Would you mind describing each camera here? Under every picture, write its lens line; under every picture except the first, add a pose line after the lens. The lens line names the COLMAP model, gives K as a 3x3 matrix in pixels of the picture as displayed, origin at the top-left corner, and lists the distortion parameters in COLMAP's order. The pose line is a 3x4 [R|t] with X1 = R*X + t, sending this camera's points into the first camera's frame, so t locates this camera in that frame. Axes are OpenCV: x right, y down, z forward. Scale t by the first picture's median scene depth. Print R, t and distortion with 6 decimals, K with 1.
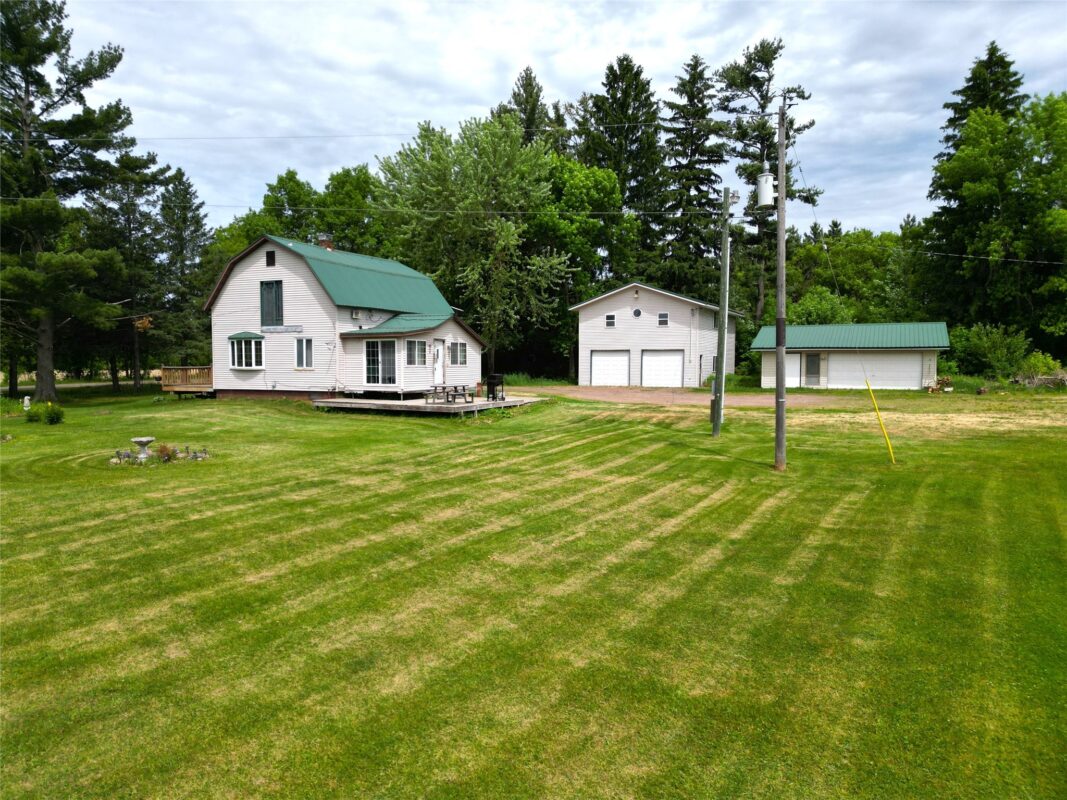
lens RADIAL K [[748.4, 0, 533.5], [0, 748.4, 400.0], [0, 0, 1]] dist [0.071023, -0.064321]
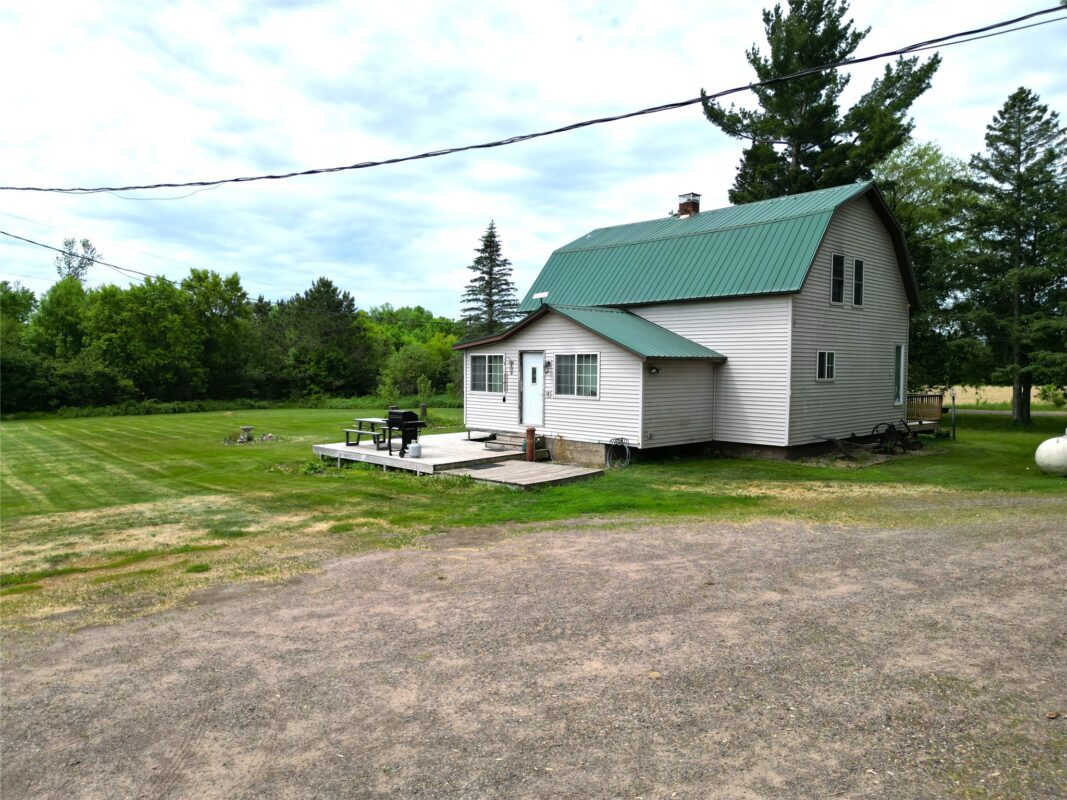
lens RADIAL K [[748.4, 0, 533.5], [0, 748.4, 400.0], [0, 0, 1]] dist [0.071023, -0.064321]
pose [[-0.348651, 0.041105, -0.936351, 0.354075], [-0.048487, 0.996909, 0.061818, -0.065357], [0.935998, 0.066954, -0.345580, 1.001177]]
